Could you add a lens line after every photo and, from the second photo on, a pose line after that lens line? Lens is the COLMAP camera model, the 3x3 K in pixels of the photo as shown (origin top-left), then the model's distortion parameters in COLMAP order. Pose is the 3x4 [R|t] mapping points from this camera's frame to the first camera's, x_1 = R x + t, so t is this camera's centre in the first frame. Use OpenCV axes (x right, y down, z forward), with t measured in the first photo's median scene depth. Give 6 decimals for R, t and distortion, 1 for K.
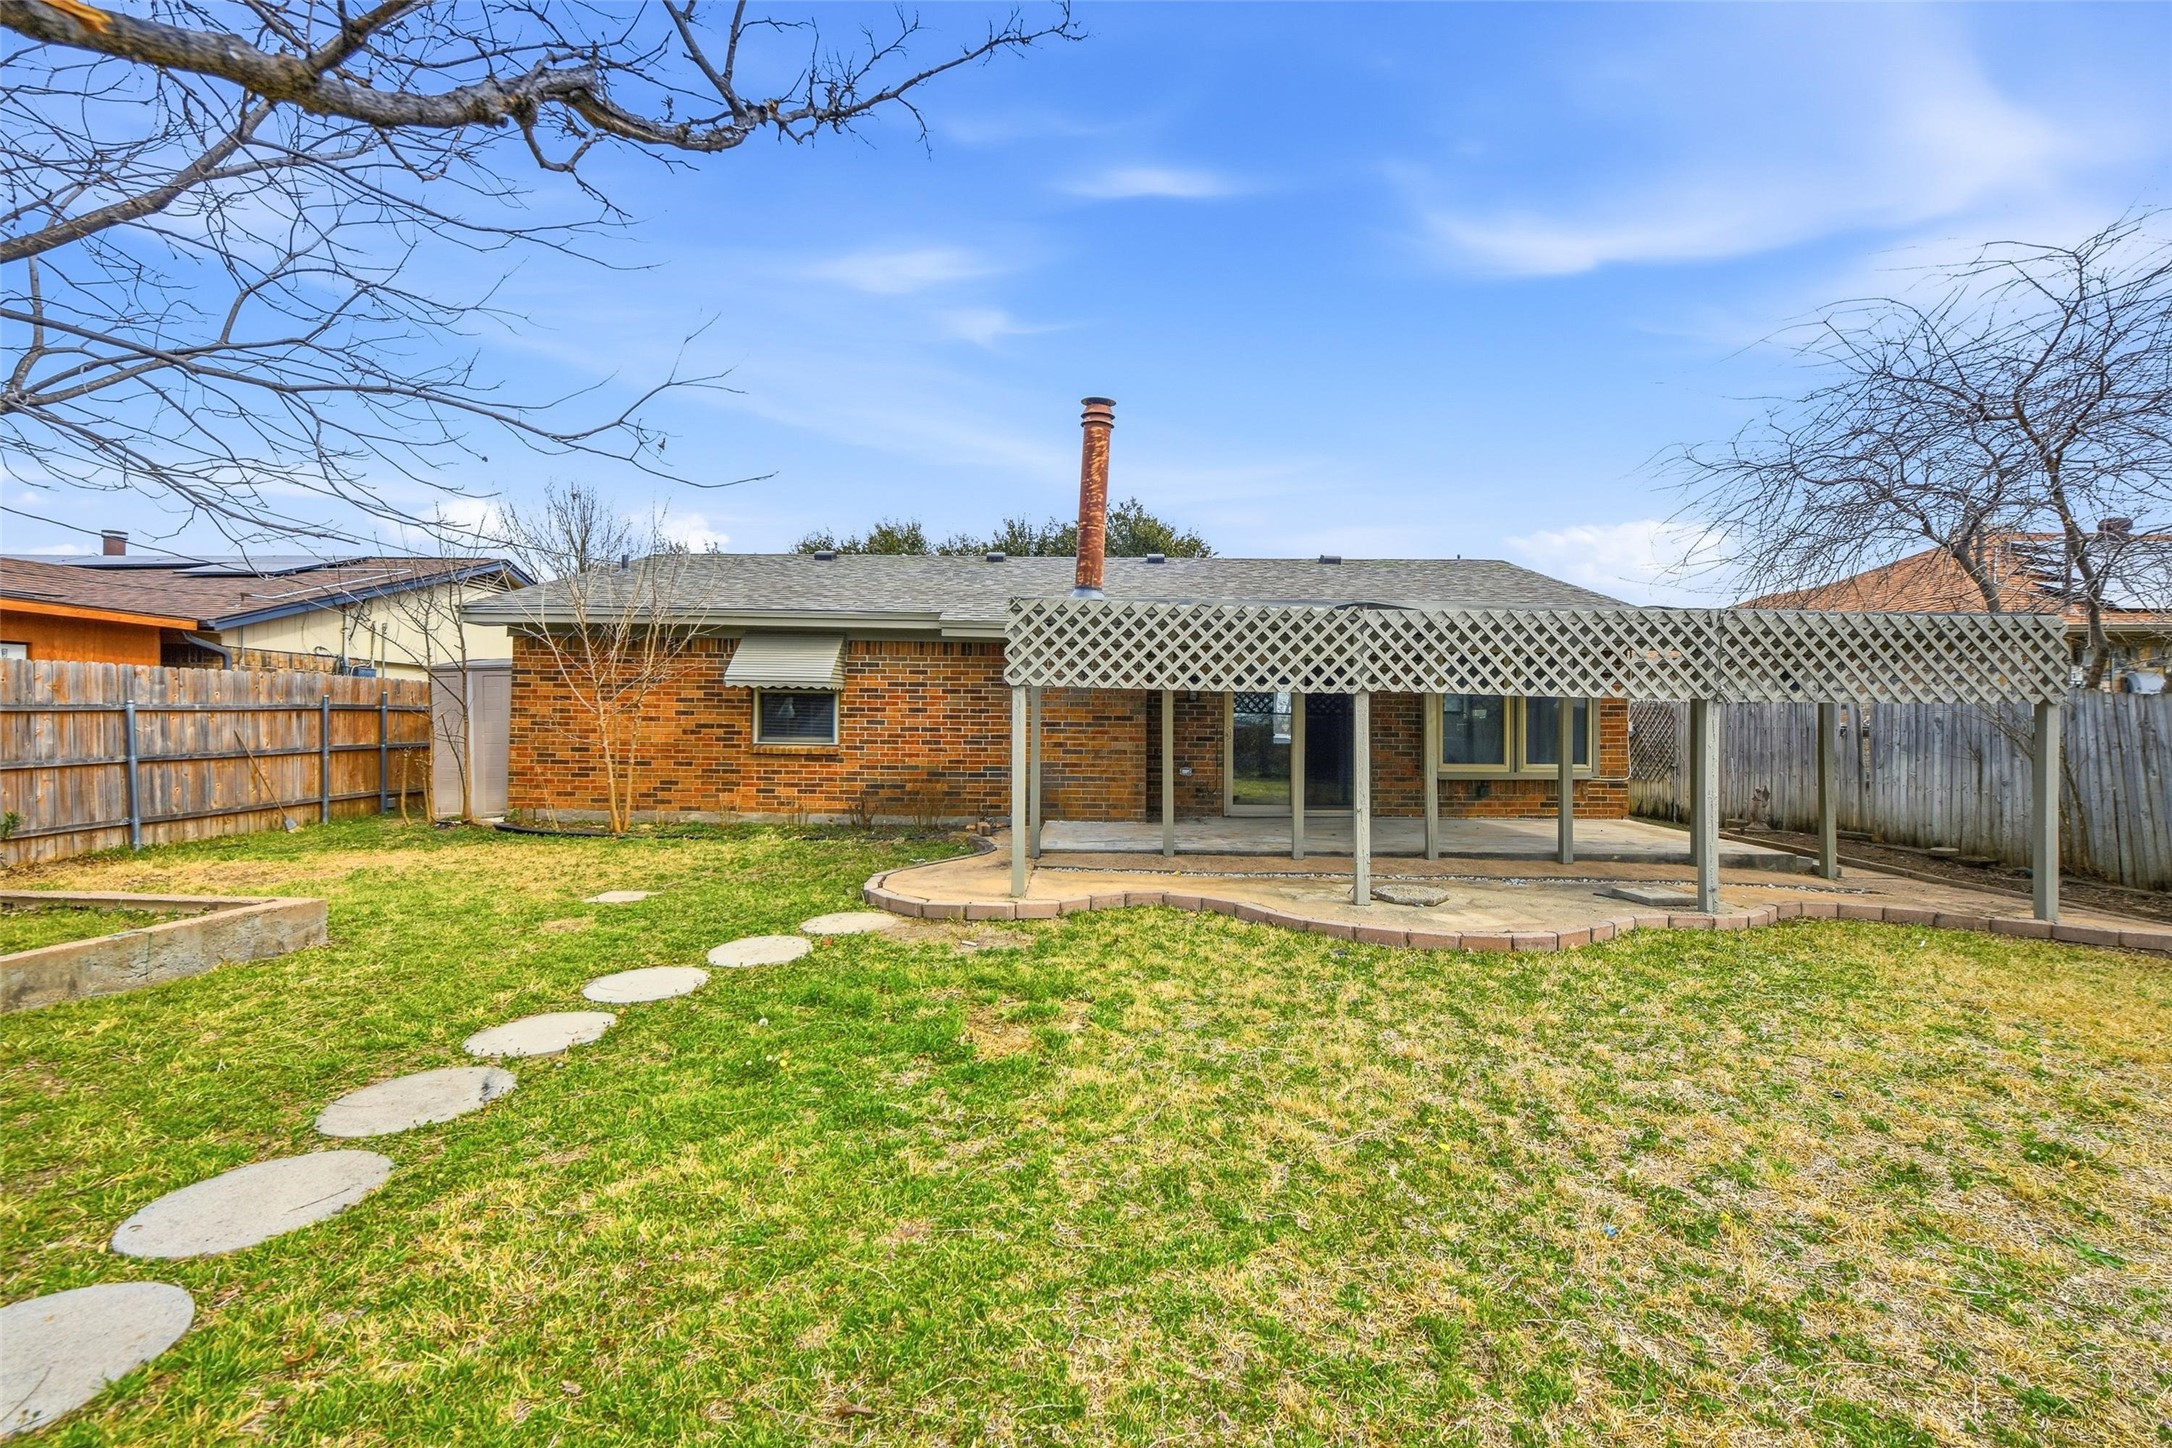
lens RADIAL K [[865.1, 0, 1096.4], [0, 865.1, 724.7], [0, 0, 1]] dist [-0.009209, 0.000089]
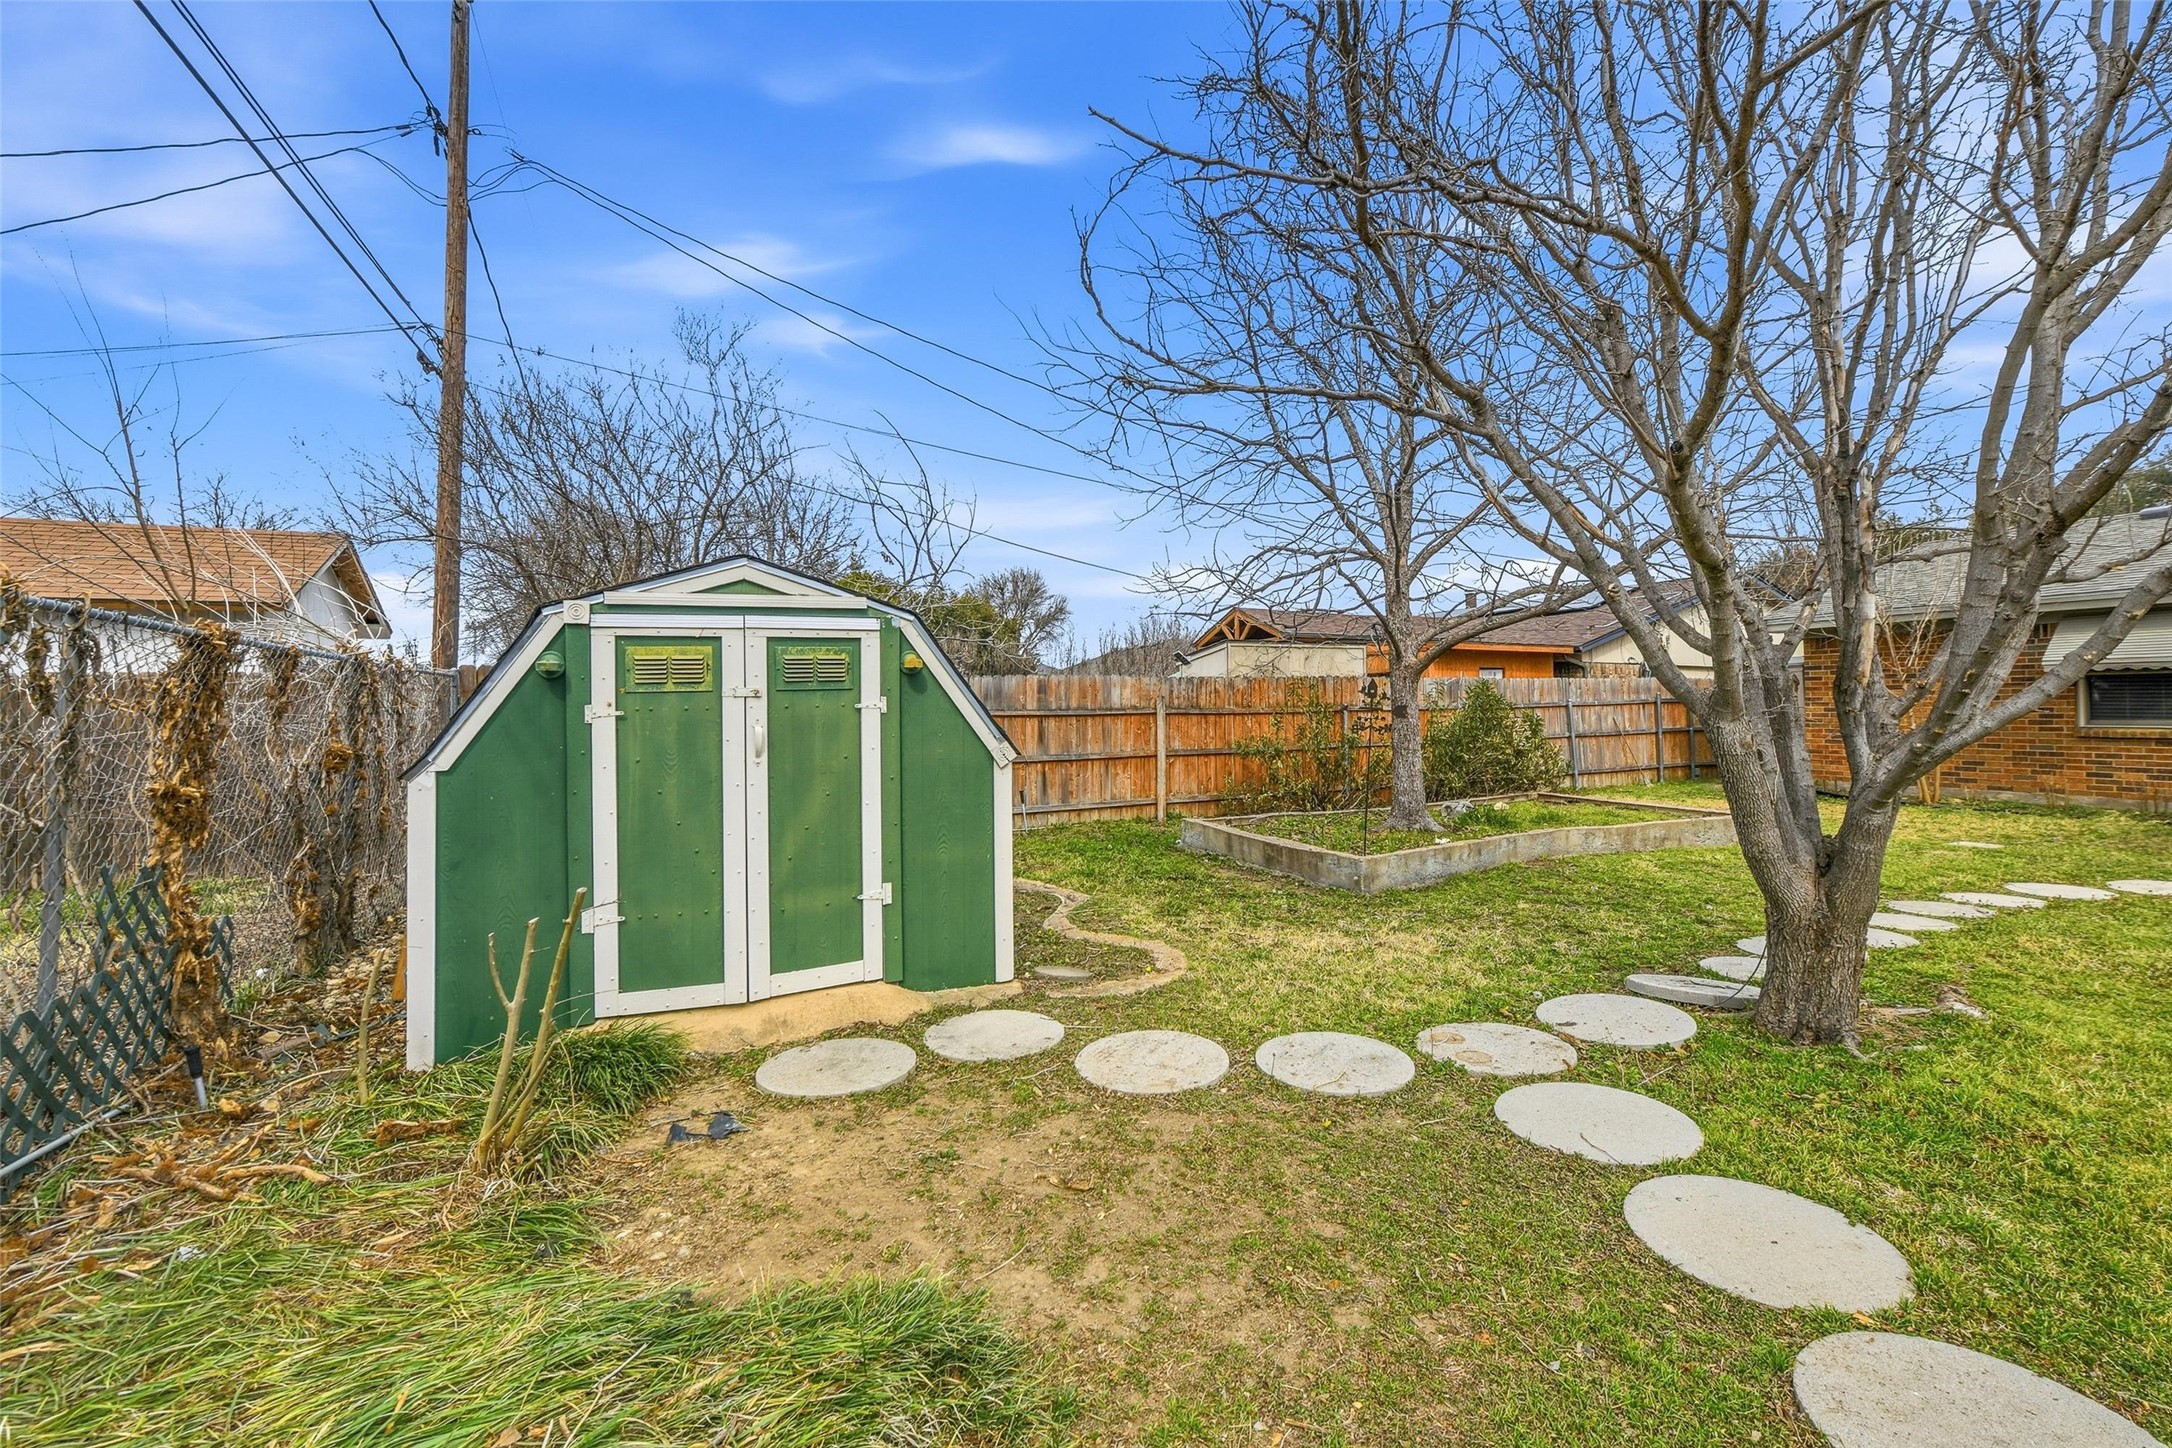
lens RADIAL K [[906.7, 0, 1086.0], [0, 906.7, 724.0], [0, 0, 1]] dist [-0.014317, -0.000259]
pose [[0.407614, -0.003060, -0.913149, 0.069859], [0.010719, 0.999942, 0.001433, 0.005119], [0.913091, -0.010372, 0.407623, -0.461881]]
